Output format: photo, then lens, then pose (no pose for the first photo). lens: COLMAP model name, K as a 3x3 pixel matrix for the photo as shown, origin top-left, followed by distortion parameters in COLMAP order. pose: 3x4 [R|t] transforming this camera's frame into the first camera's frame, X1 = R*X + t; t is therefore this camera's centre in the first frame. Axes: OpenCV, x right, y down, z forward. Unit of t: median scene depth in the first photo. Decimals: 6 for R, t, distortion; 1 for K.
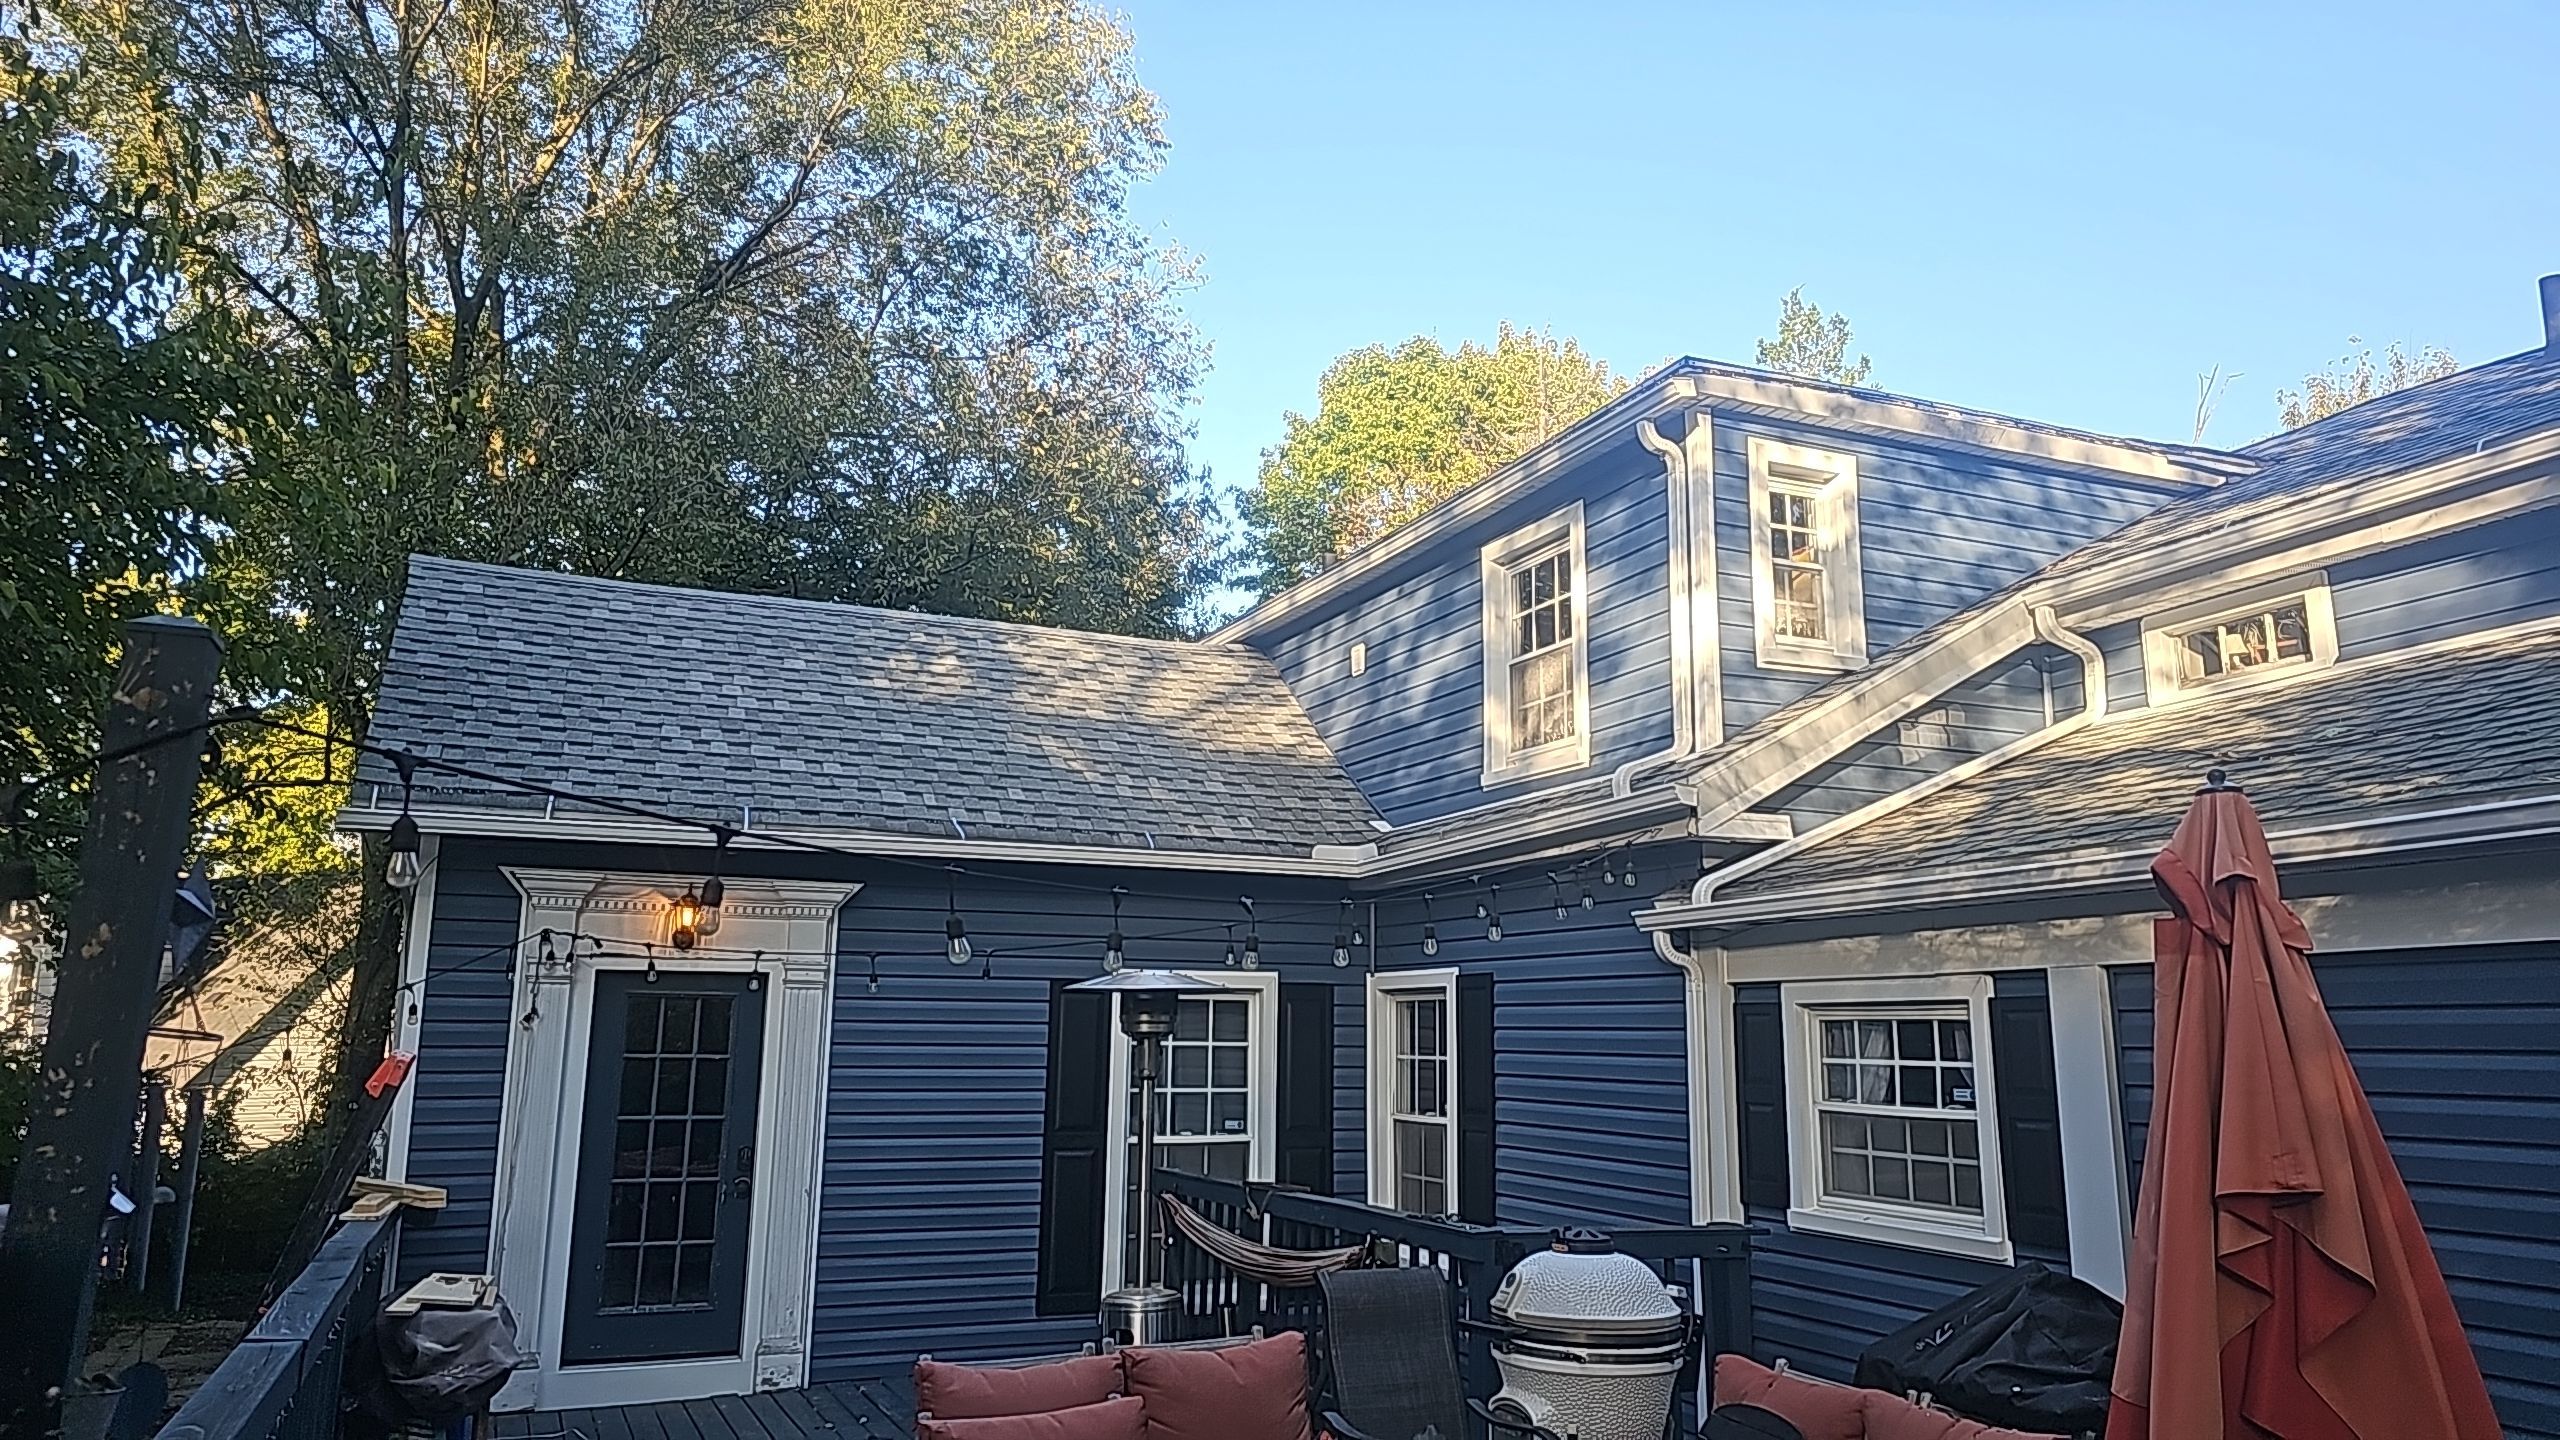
lens RADIAL K [[1689.5, 0, 1284.2], [0, 1689.5, 740.6], [0, 0, 1]] dist [0.079377, -0.076605]
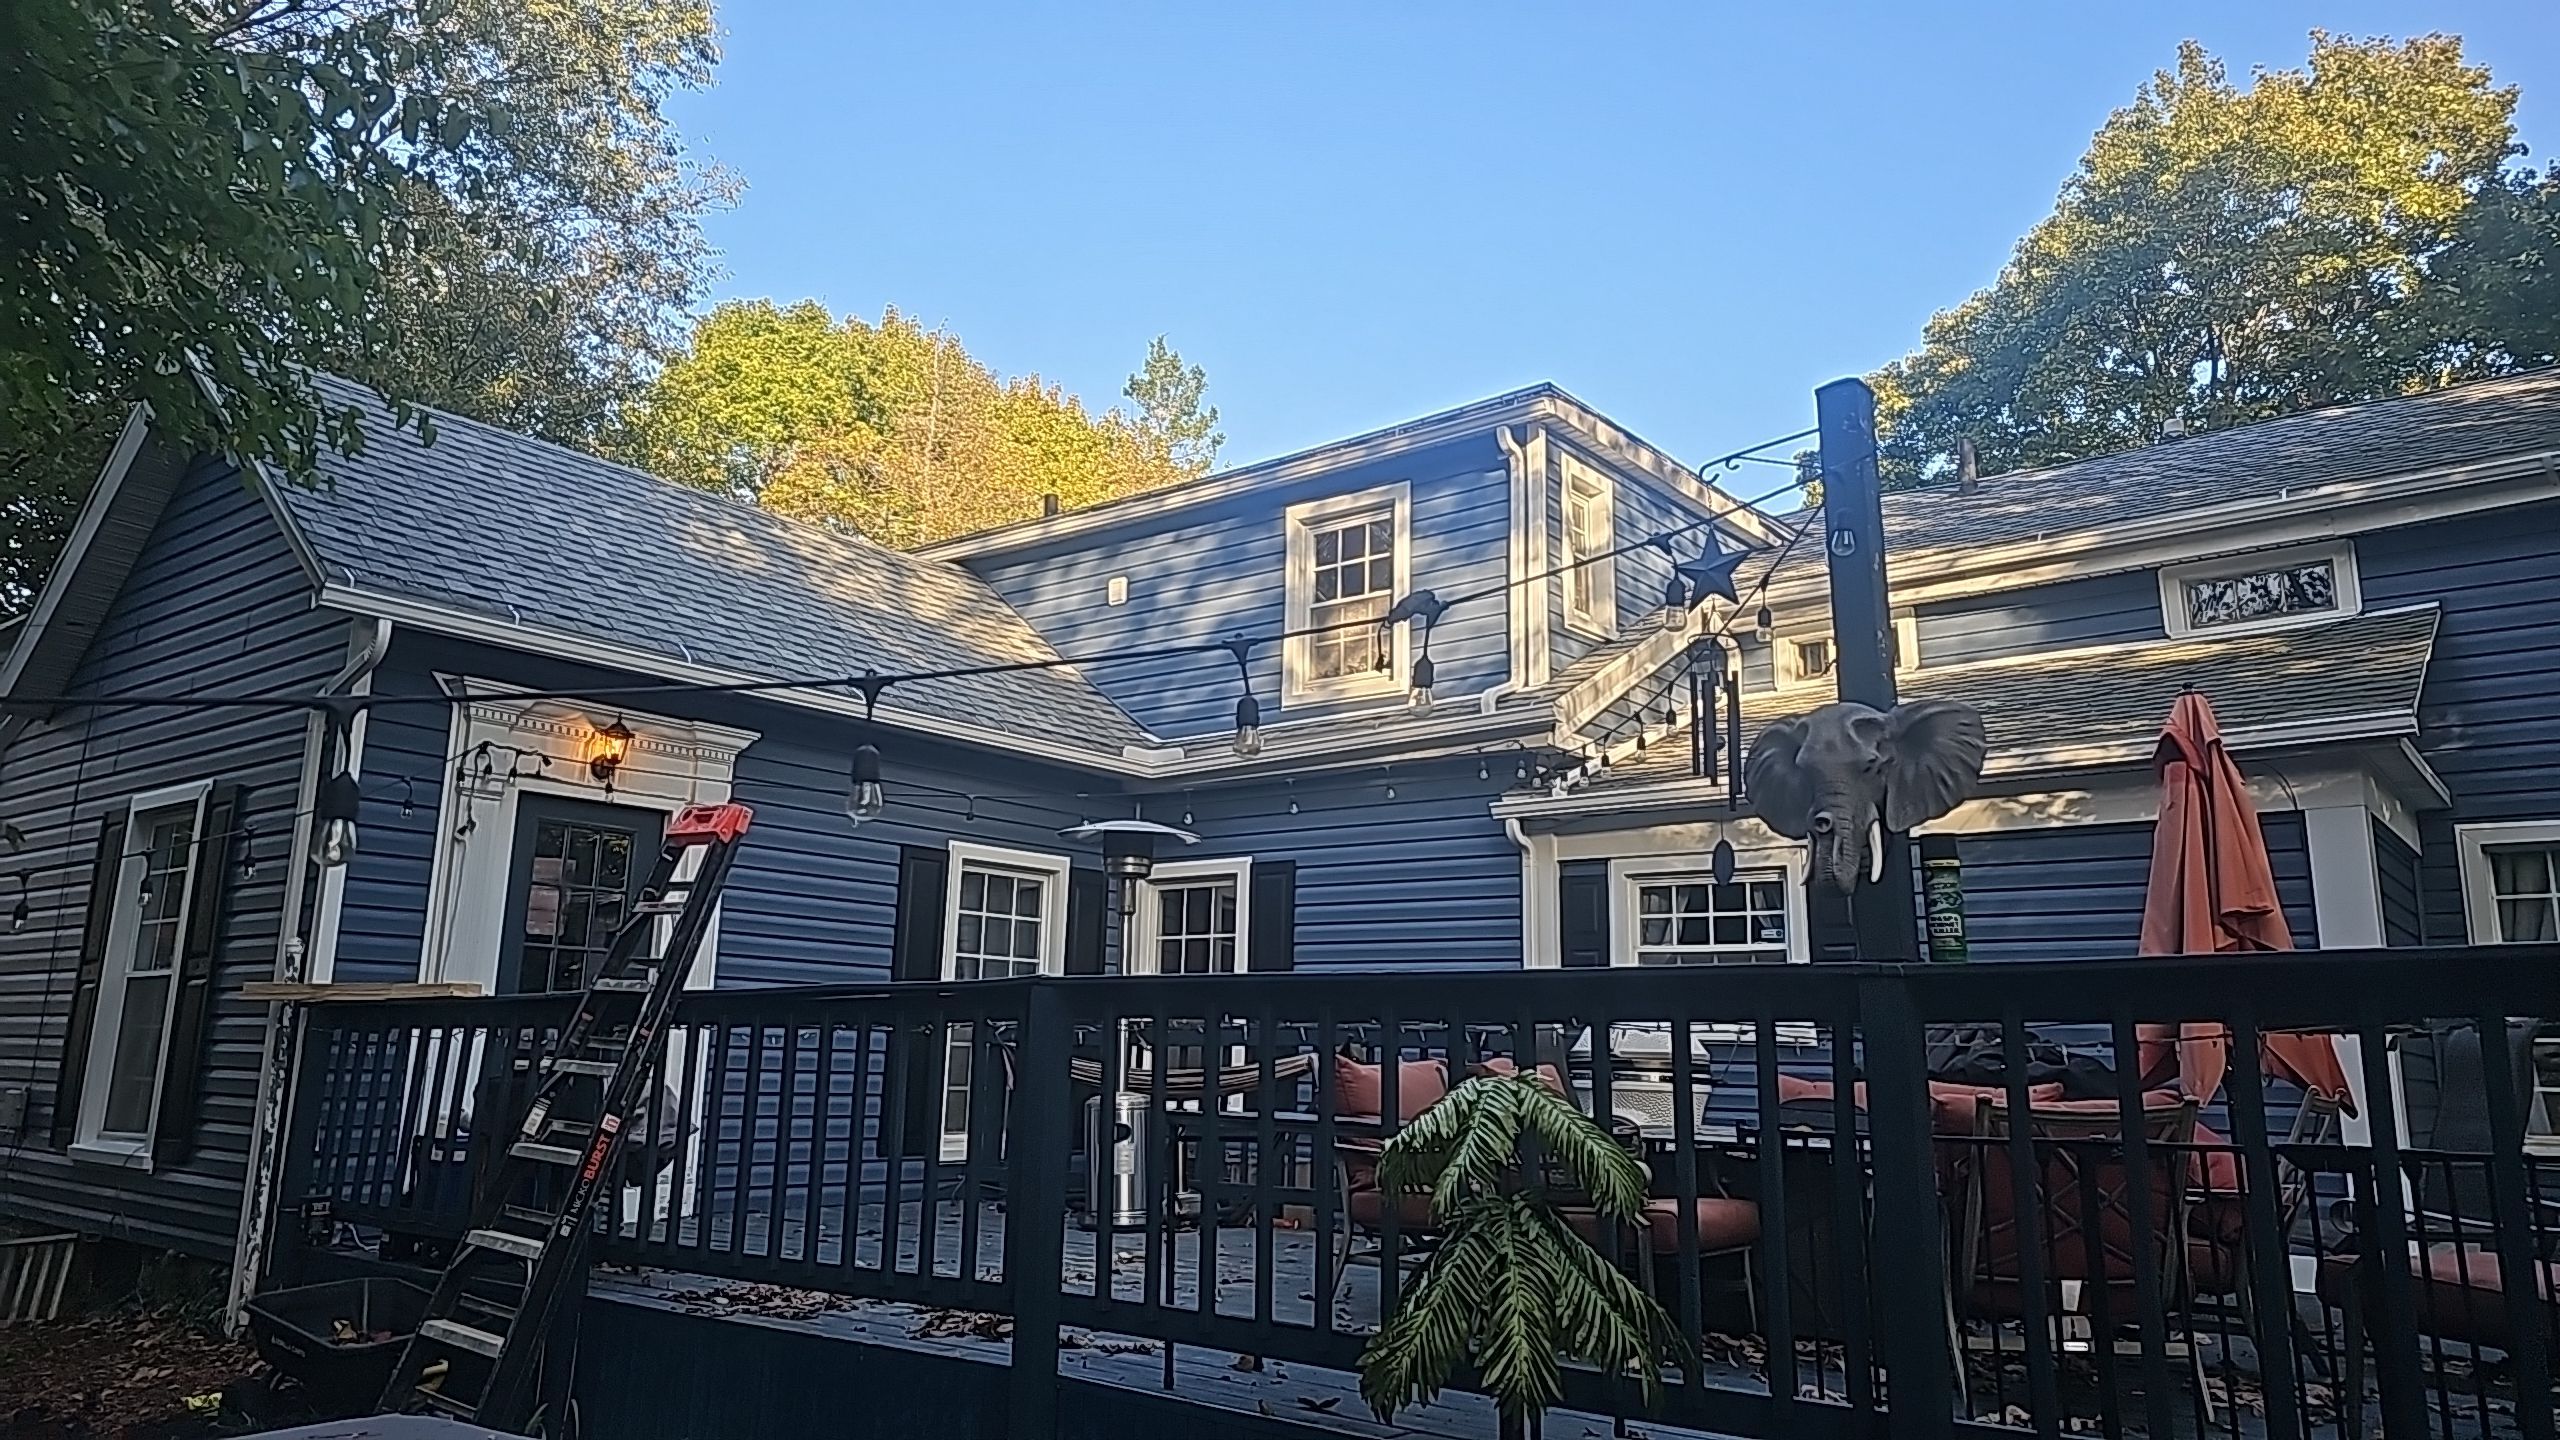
lens RADIAL K [[1680.8, 0, 1249.6], [0, 1680.8, 717.8], [0, 0, 1]] dist [0.092433, -0.095559]
pose [[0.891035, 0.102673, 0.442170, -0.503207], [-0.094586, 0.994698, -0.040365, 0.100631], [-0.443970, -0.005856, 0.896022, -0.057210]]
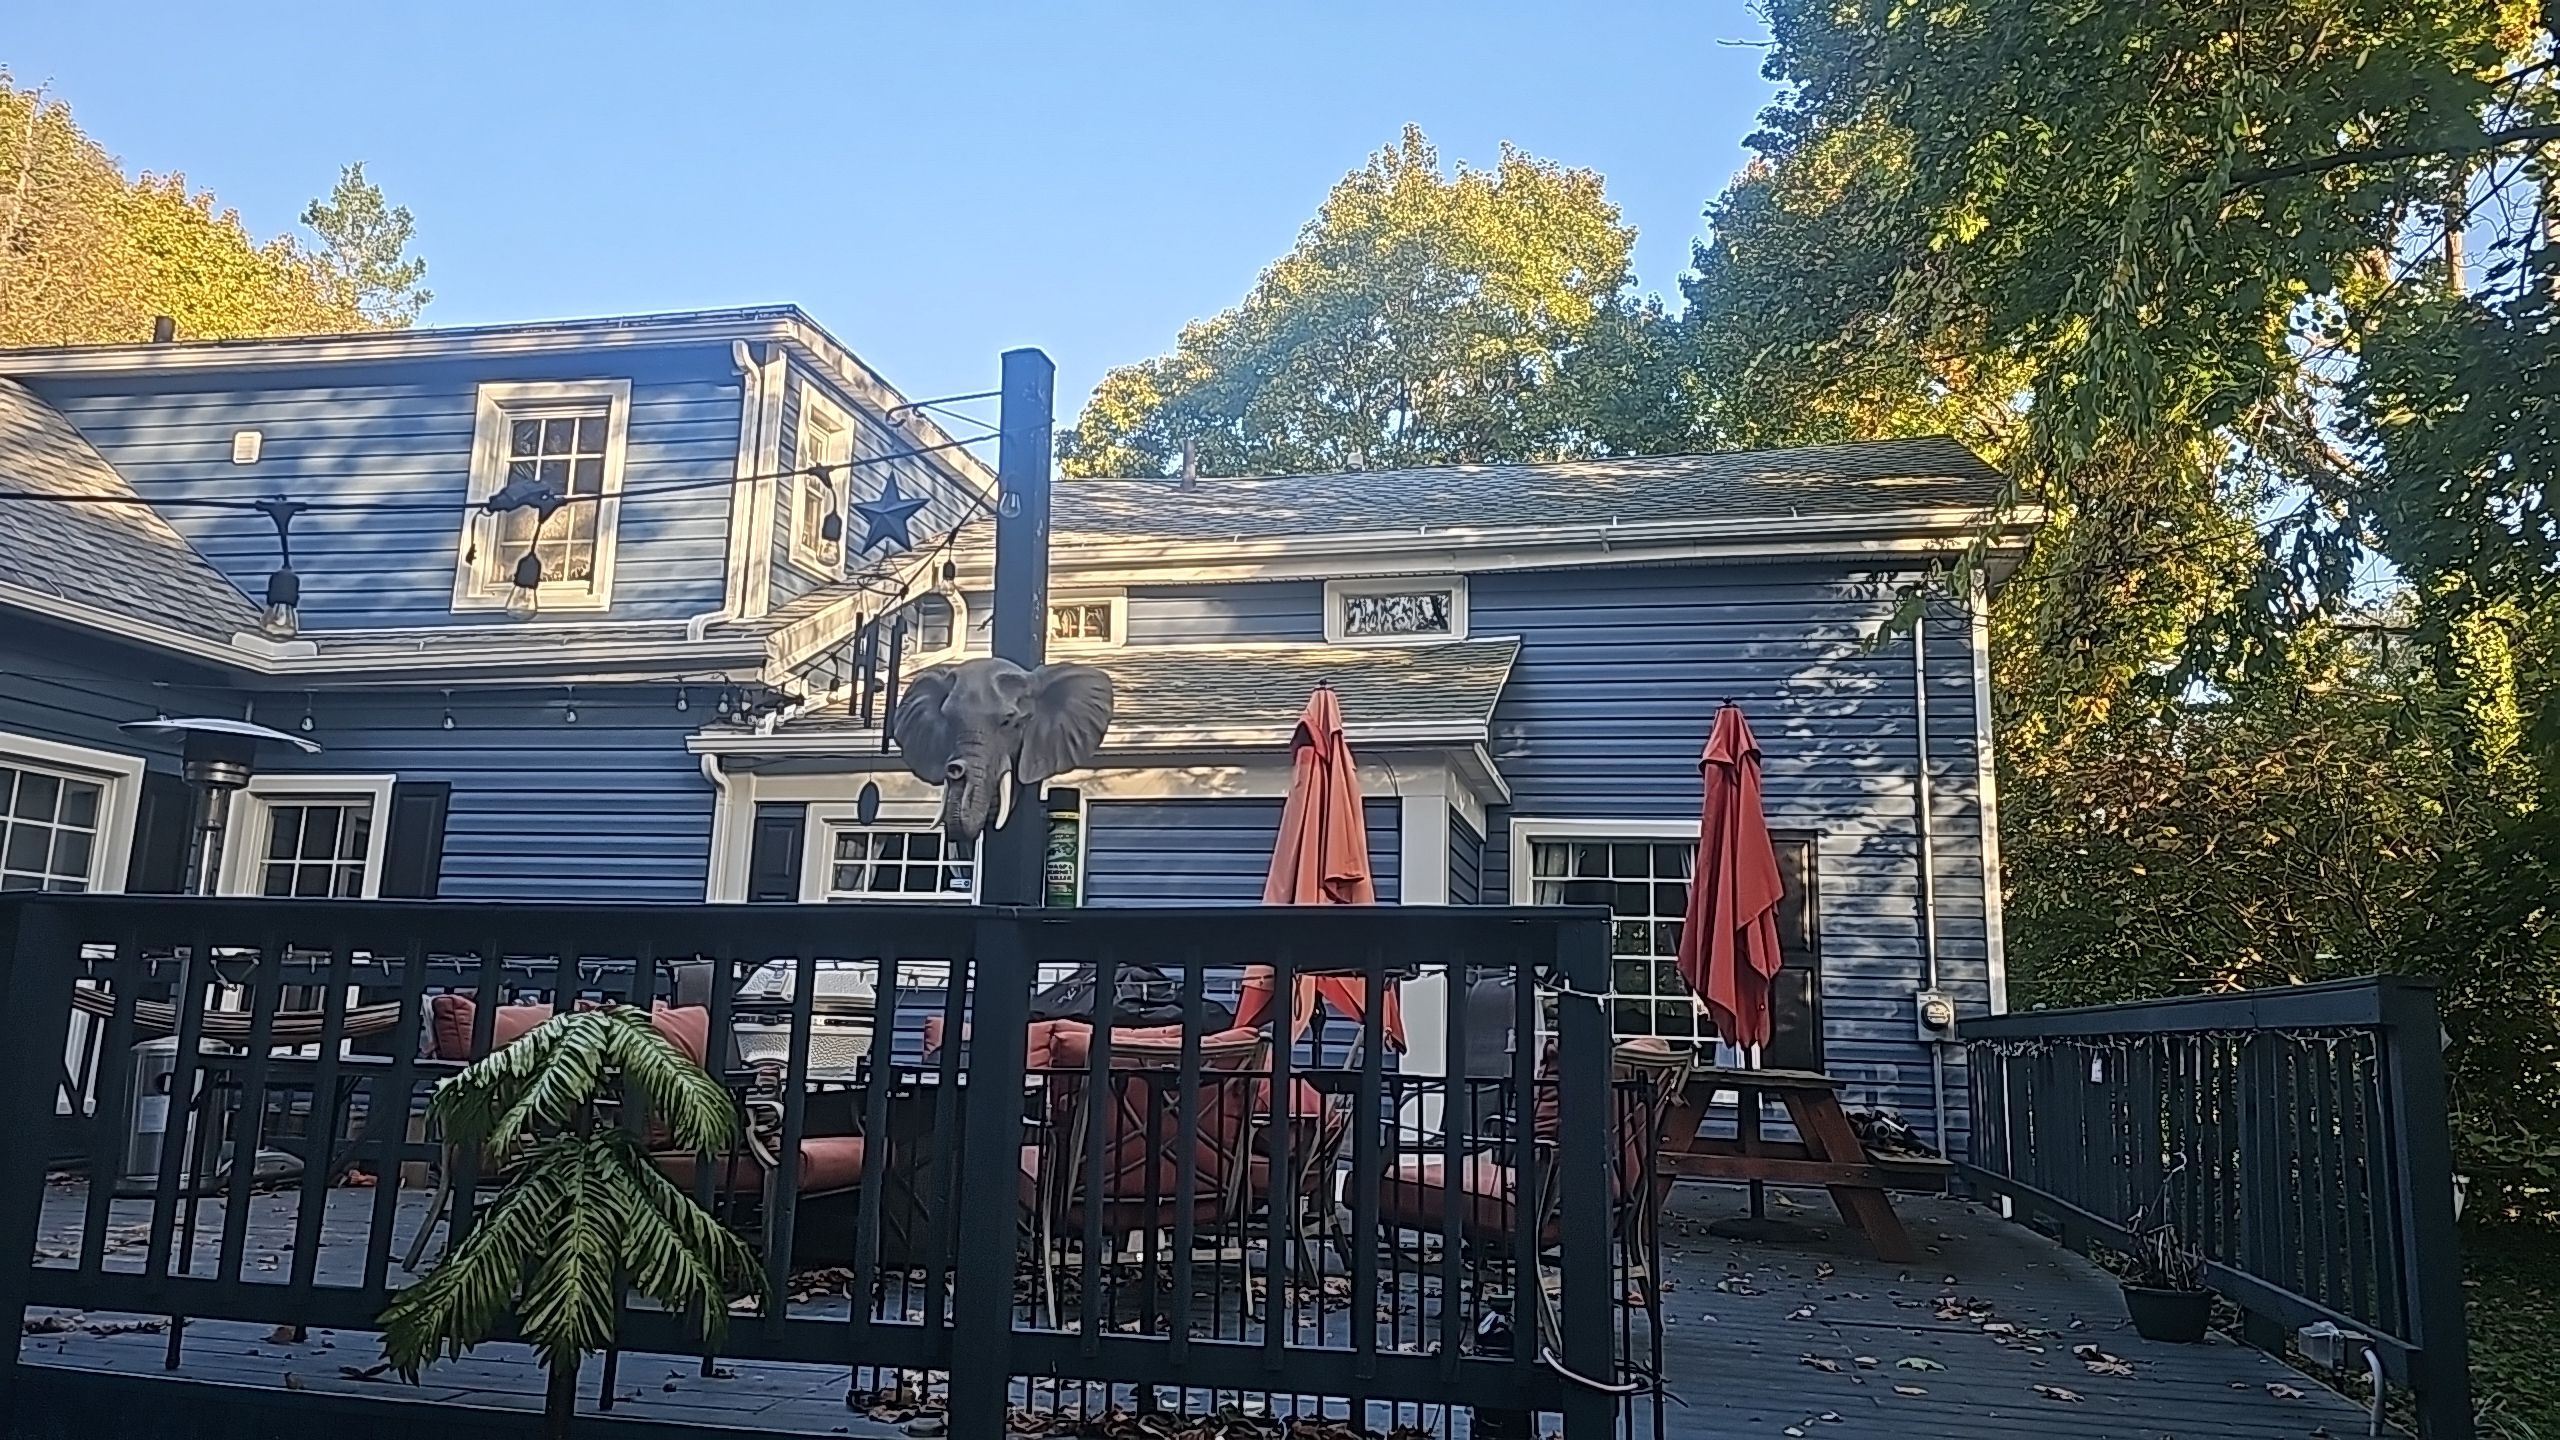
lens RADIAL K [[1689.5, 0, 1284.2], [0, 1689.5, 740.6], [0, 0, 1]] dist [0.079377, -0.076605]
pose [[0.590992, 0.149862, 0.792635, -0.485311], [-0.168866, 0.983805, -0.060099, 0.100735], [-0.788804, -0.098331, 0.606728, -0.072397]]
